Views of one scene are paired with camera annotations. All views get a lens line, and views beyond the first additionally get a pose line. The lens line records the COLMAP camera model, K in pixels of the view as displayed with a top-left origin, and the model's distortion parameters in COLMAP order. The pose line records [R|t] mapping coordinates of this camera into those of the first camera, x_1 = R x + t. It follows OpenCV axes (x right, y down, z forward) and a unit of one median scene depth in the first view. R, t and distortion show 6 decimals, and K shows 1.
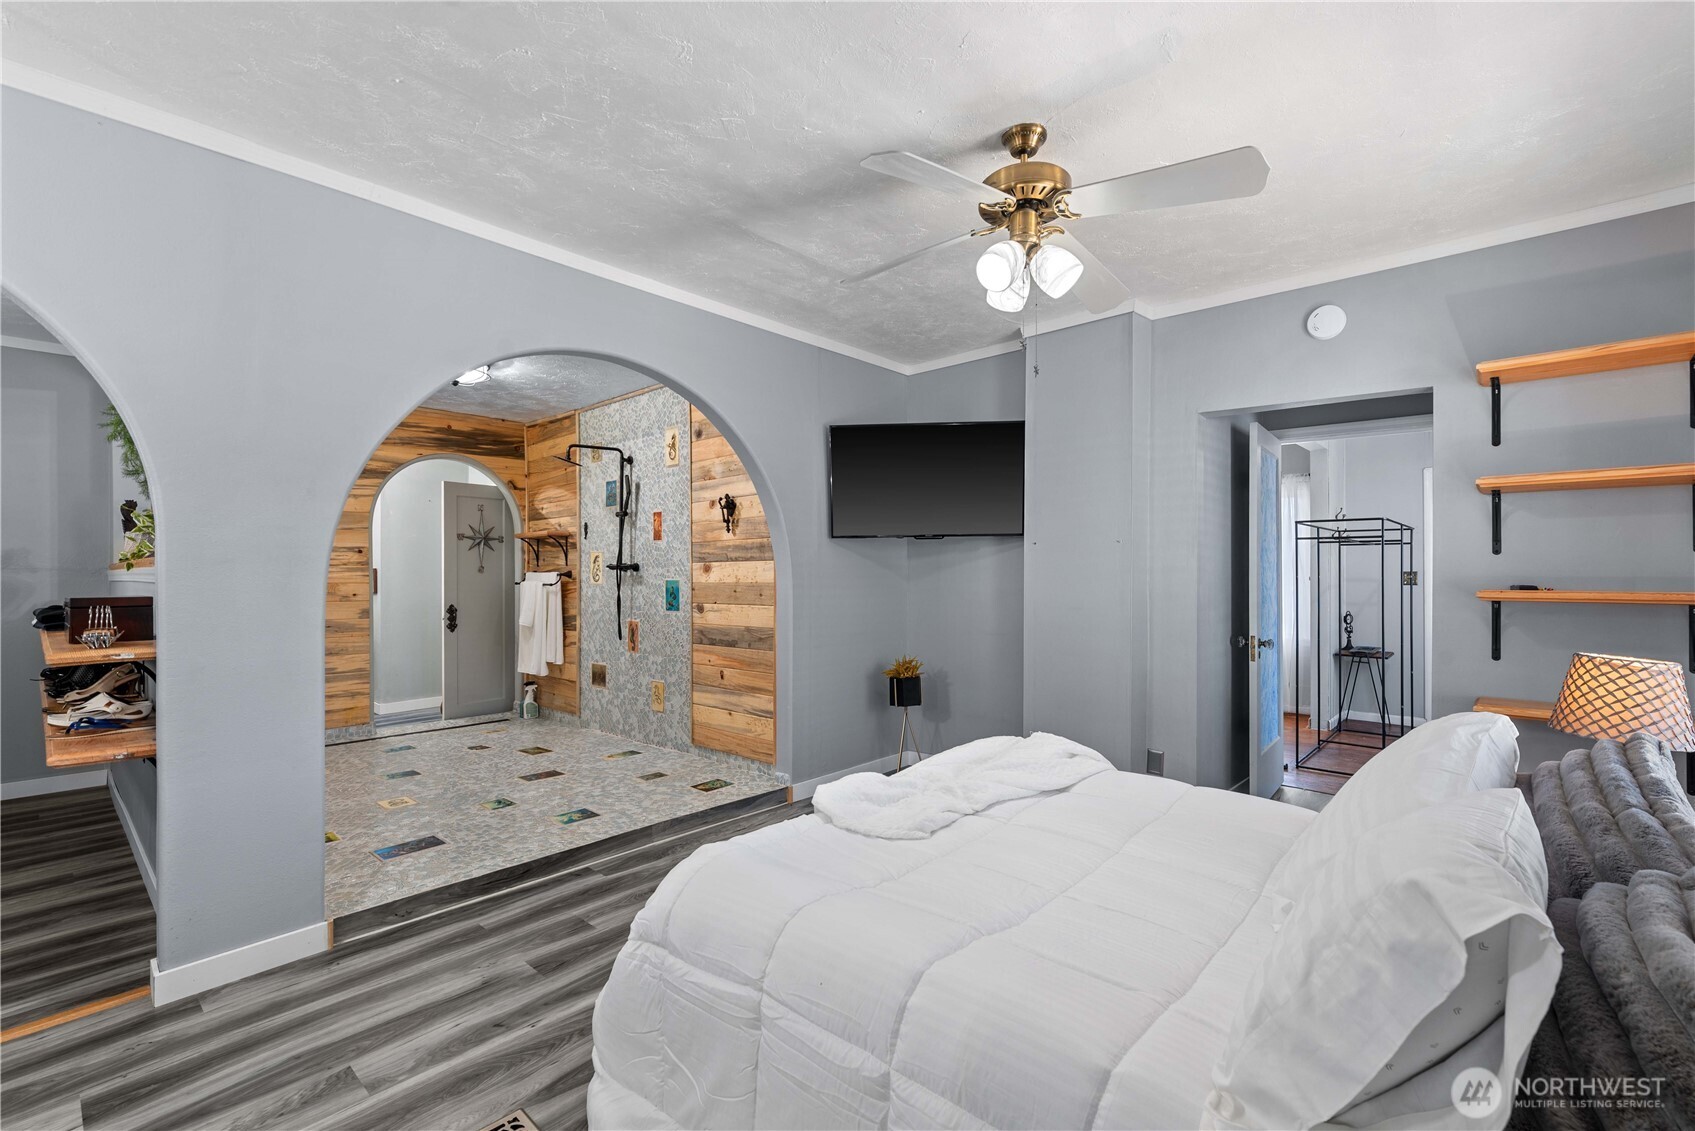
lens RADIAL K [[742.6, 0, 869.5], [0, 742.6, 558.0], [0, 0, 1]] dist [-0.000555, -0.000107]
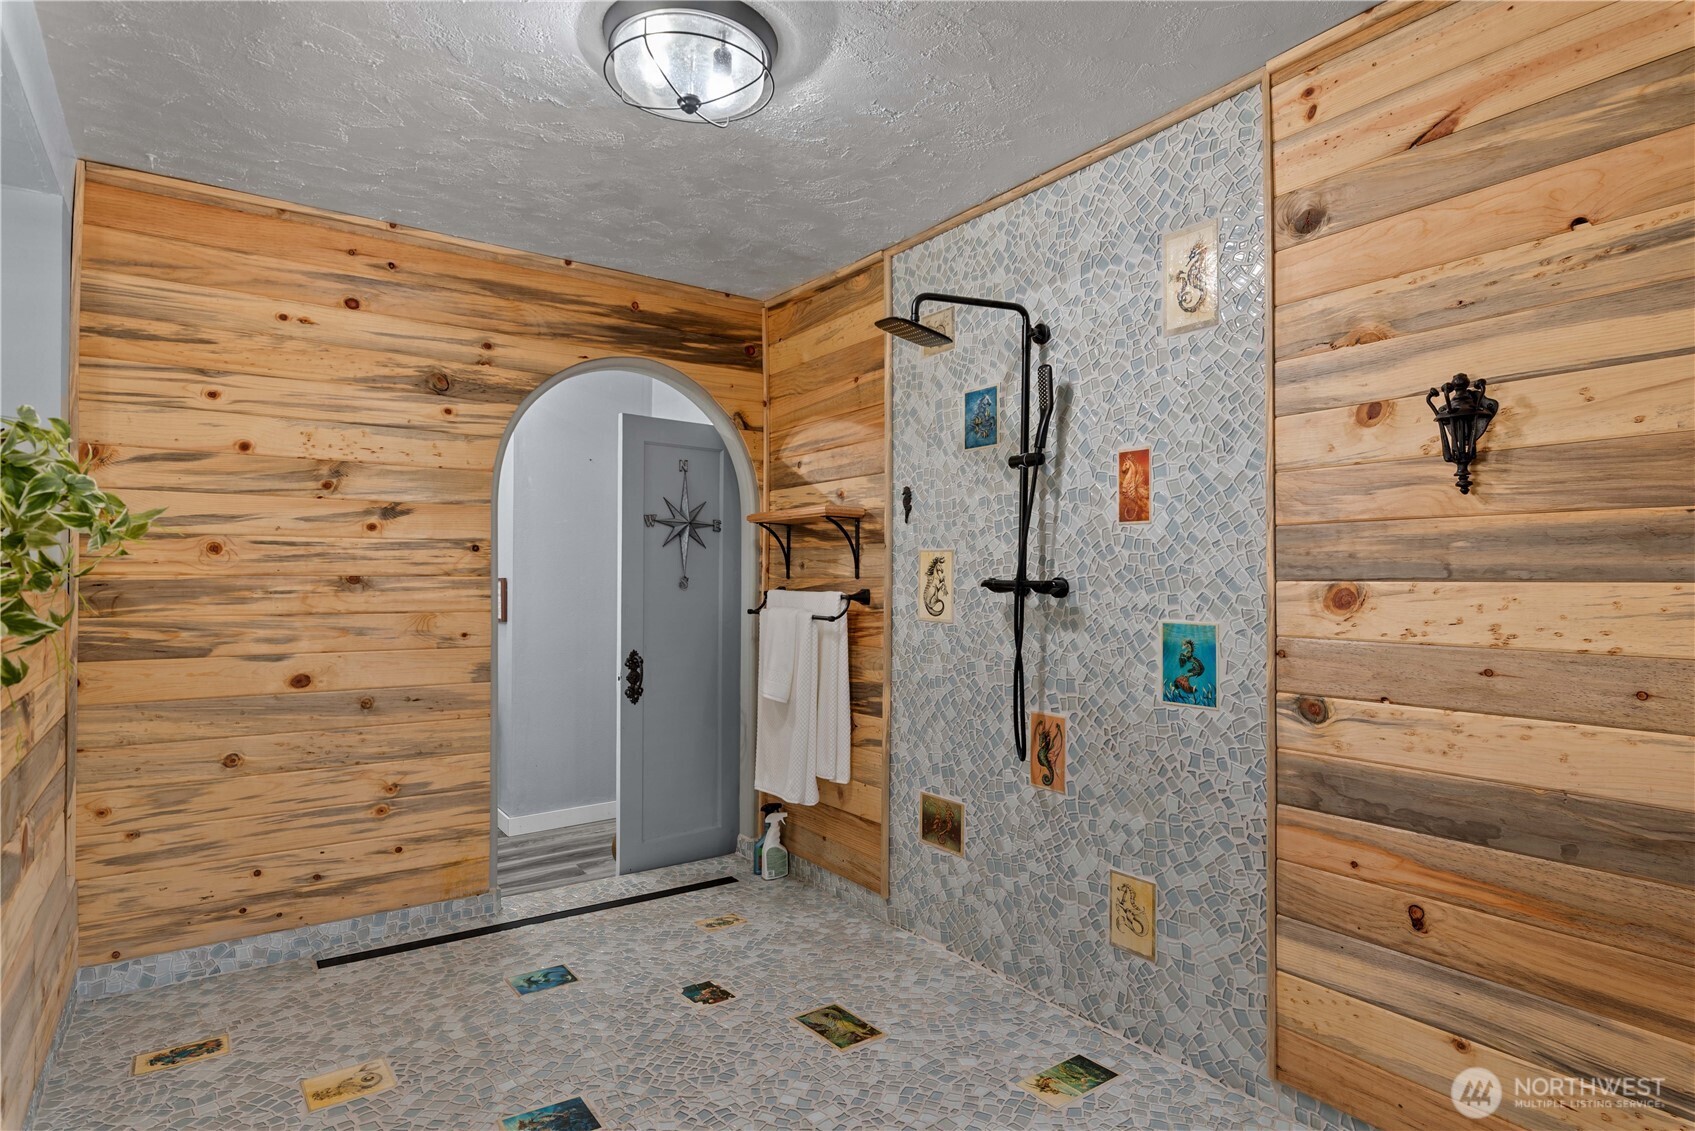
lens RADIAL K [[888.3, 0, 855.8], [0, 888.3, 547.4], [0, 0, 1]] dist [0.002214, -0.000210]
pose [[0.976956, 0.002294, -0.213427, -0.308660], [-0.004851, 0.999923, -0.011457, -0.003535], [0.213384, 0.012229, 0.976892, 0.470564]]
